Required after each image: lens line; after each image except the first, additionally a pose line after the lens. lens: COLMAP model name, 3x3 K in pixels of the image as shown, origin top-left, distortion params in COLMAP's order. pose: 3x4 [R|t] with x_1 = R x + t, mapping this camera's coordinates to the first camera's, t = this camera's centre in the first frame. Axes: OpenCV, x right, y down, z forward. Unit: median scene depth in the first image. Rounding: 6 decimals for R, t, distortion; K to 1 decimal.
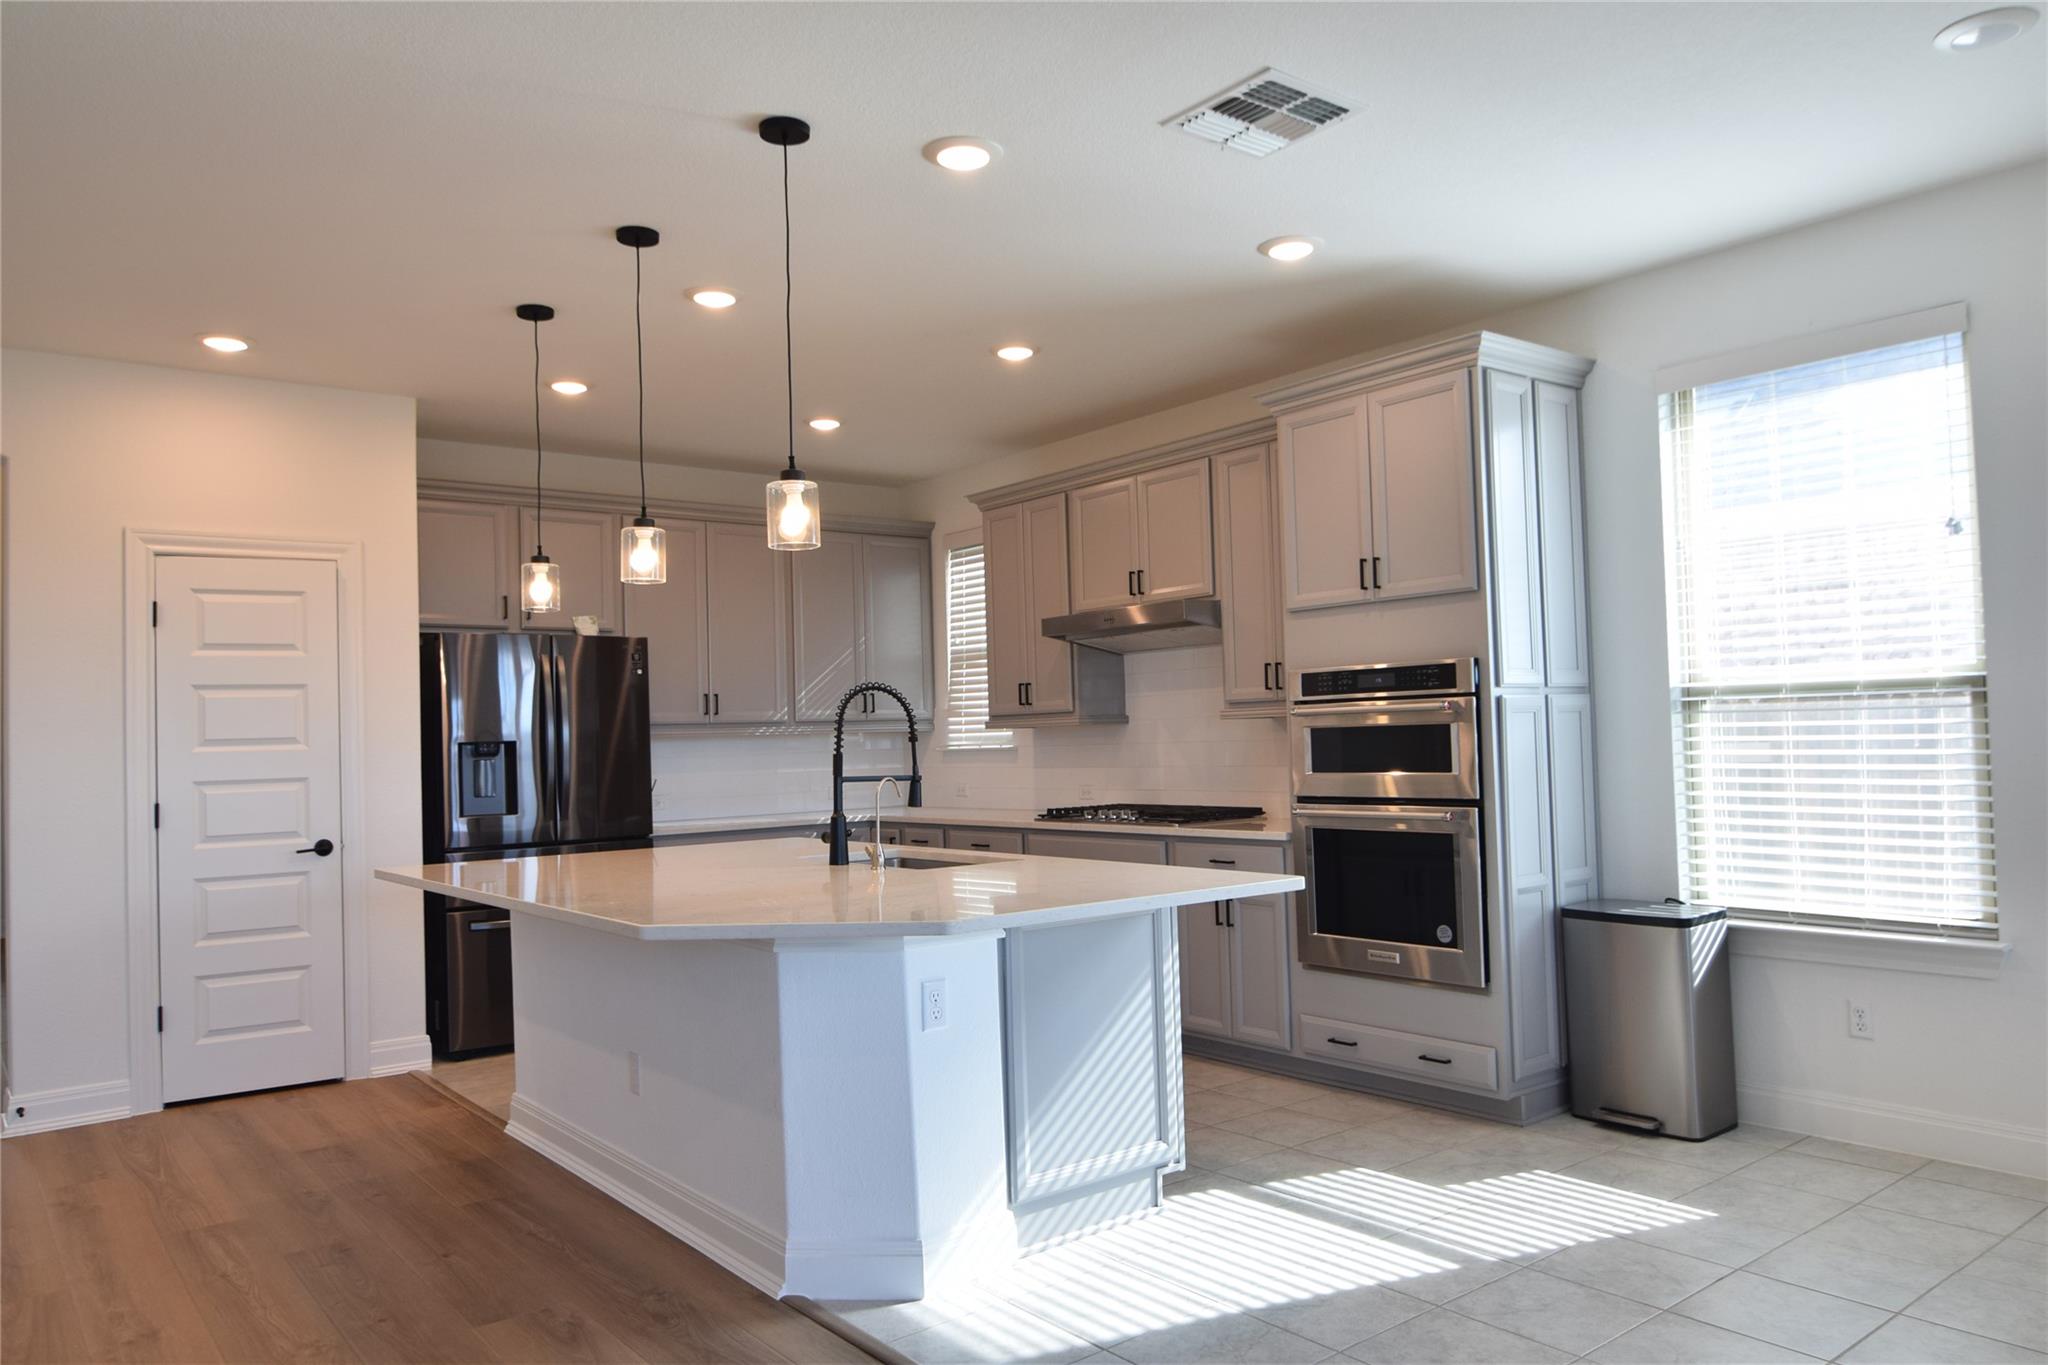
lens RADIAL K [[1402.9, 0, 1024.0], [0, 1402.9, 682.5], [0, 0, 1]] dist [0.004015, -0.028836]
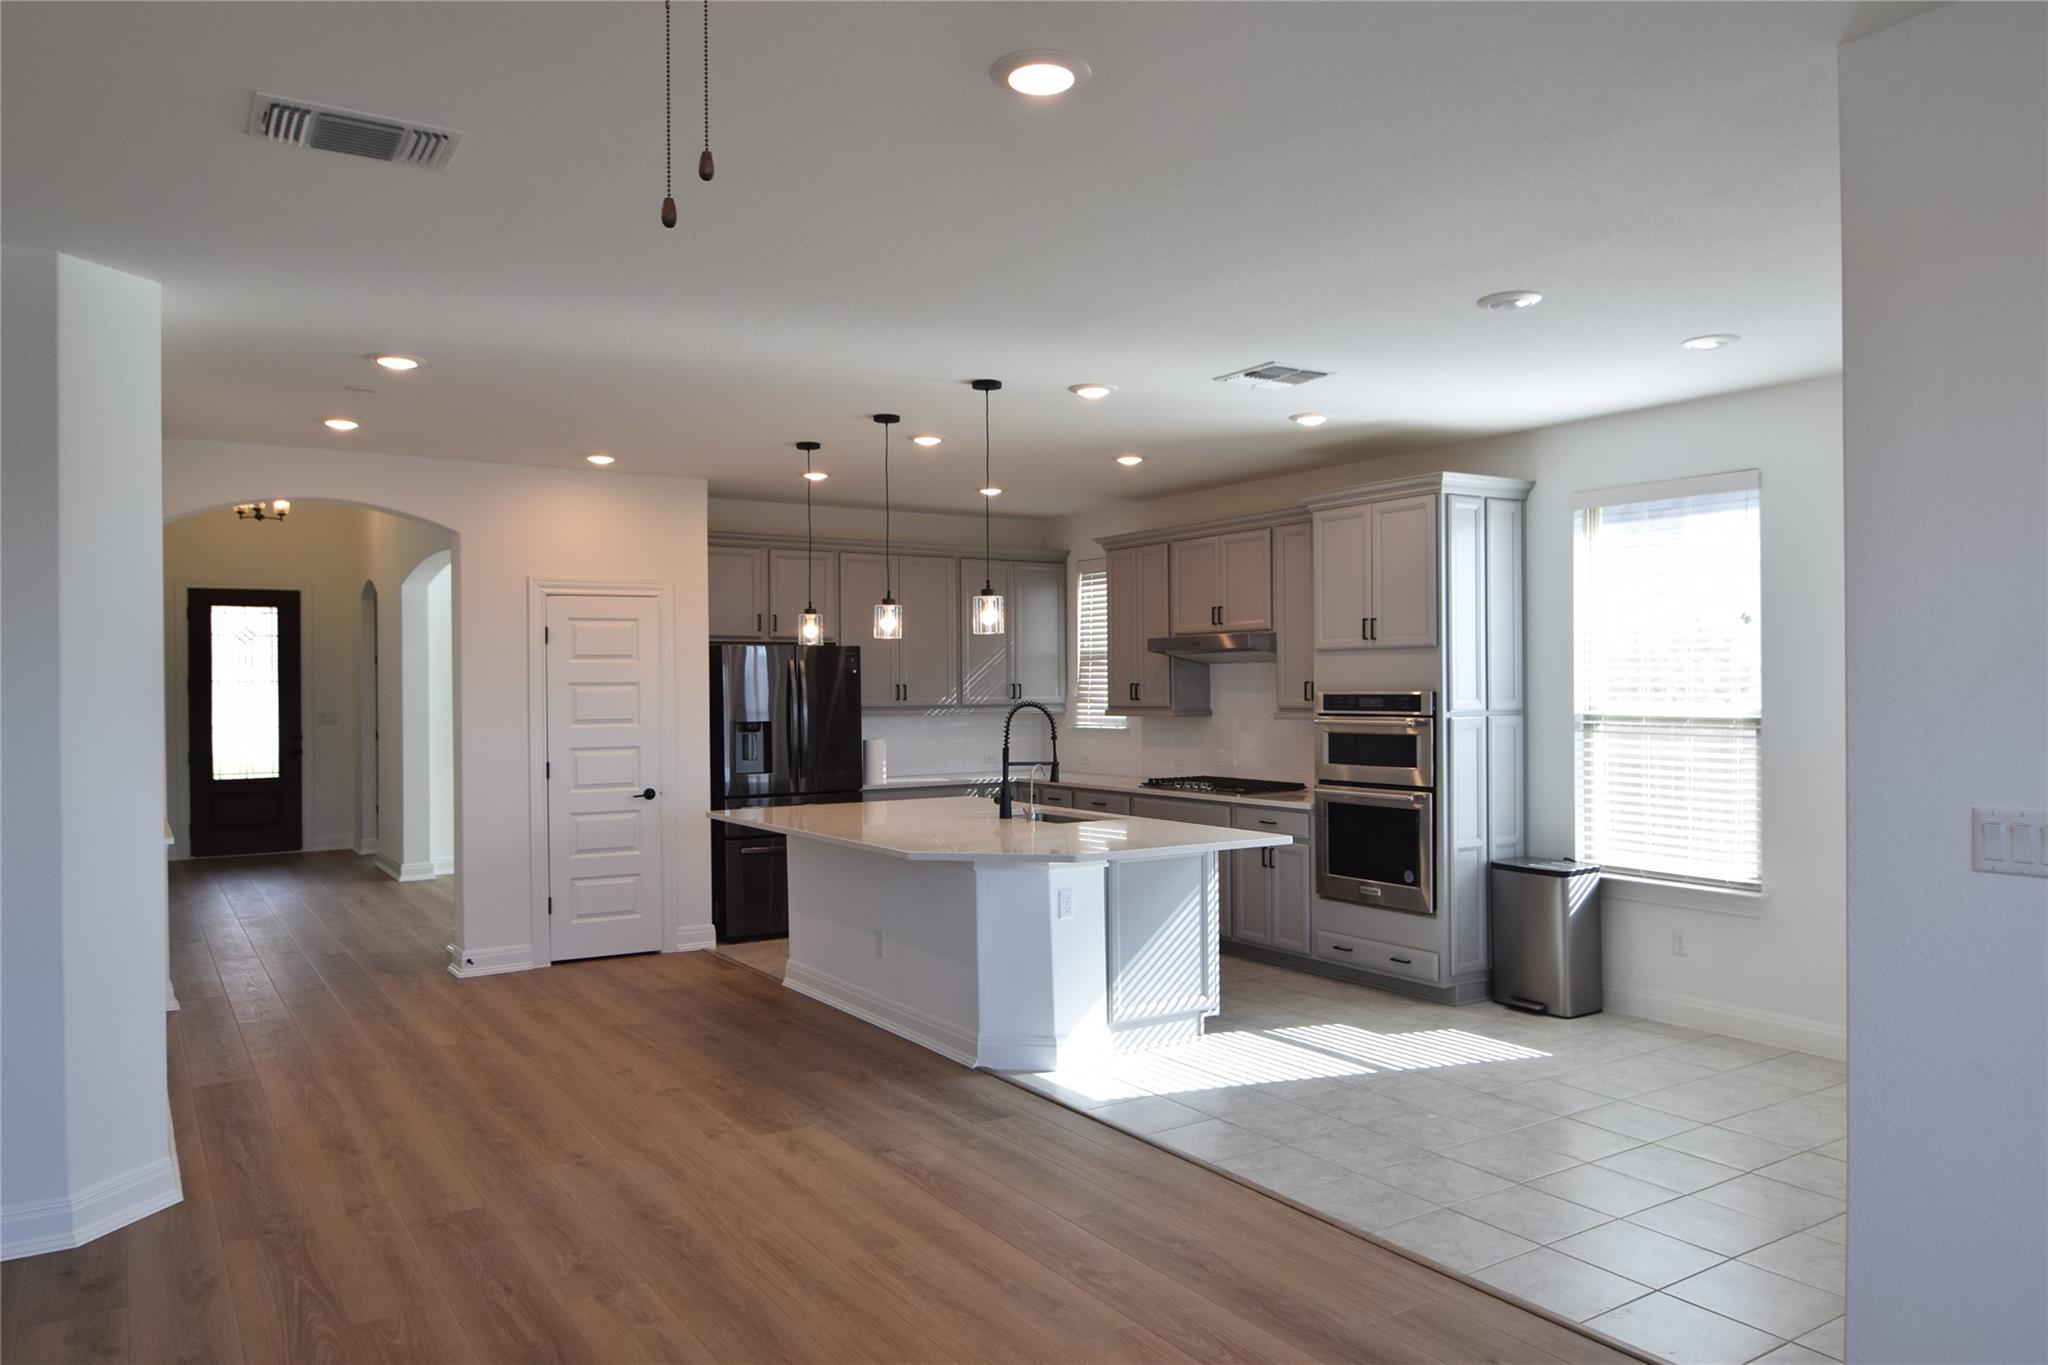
lens RADIAL K [[1402.9, 0, 1024.0], [0, 1402.9, 682.5], [0, 0, 1]] dist [0.004015, -0.028836]
pose [[0.995590, 0.021784, -0.091246, 0.025135], [-0.018111, 0.999000, 0.040887, -0.077381], [0.092046, -0.039054, 0.994989, -0.494062]]
